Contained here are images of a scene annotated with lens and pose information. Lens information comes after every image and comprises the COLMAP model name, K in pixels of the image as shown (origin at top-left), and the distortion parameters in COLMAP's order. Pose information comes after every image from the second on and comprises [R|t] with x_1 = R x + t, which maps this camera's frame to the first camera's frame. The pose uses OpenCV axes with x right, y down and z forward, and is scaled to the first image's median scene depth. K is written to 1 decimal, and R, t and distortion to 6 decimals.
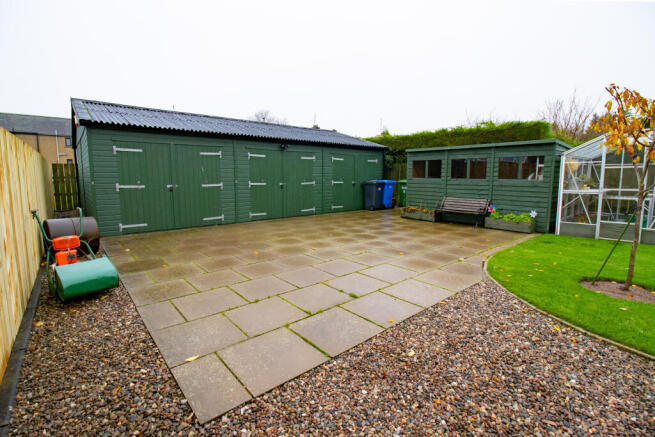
lens RADIAL K [[315.9, 0, 328.3], [0, 315.9, 211.8], [0, 0, 1]] dist [0.000354, -0.000021]
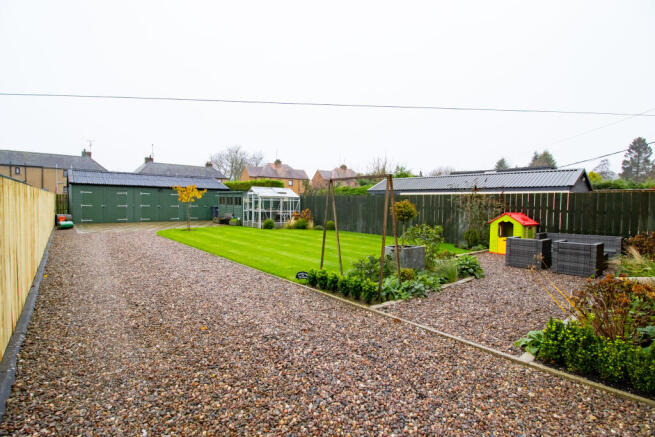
lens RADIAL K [[306.1, 0, 319.9], [0, 306.1, 214.4], [0, 0, 1]] dist [-0.001570, -0.000483]
pose [[0.999783, 0.016939, 0.012121, 1.160001], [-0.015972, 0.996989, -0.075883, 0.140505], [-0.013370, 0.075673, 0.997043, -1.411936]]
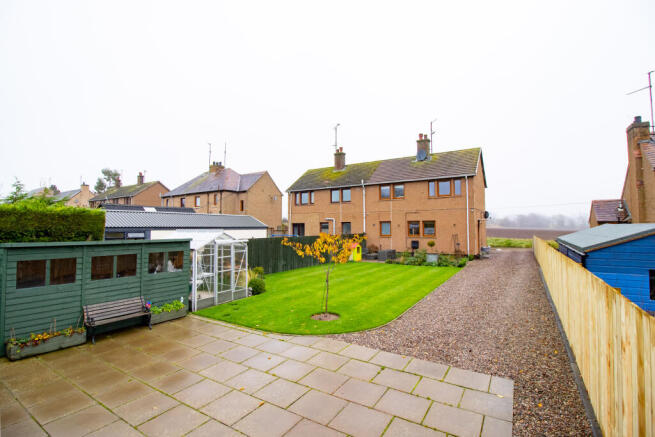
lens RADIAL K [[306.1, 0, 319.9], [0, 306.1, 214.4], [0, 0, 1]] dist [-0.001570, -0.000483]
pose [[-0.288611, 0.048460, 0.956219, -0.541526], [0.110259, 0.993756, -0.017083, -0.202484], [-0.951077, 0.100501, -0.292152, 0.689119]]
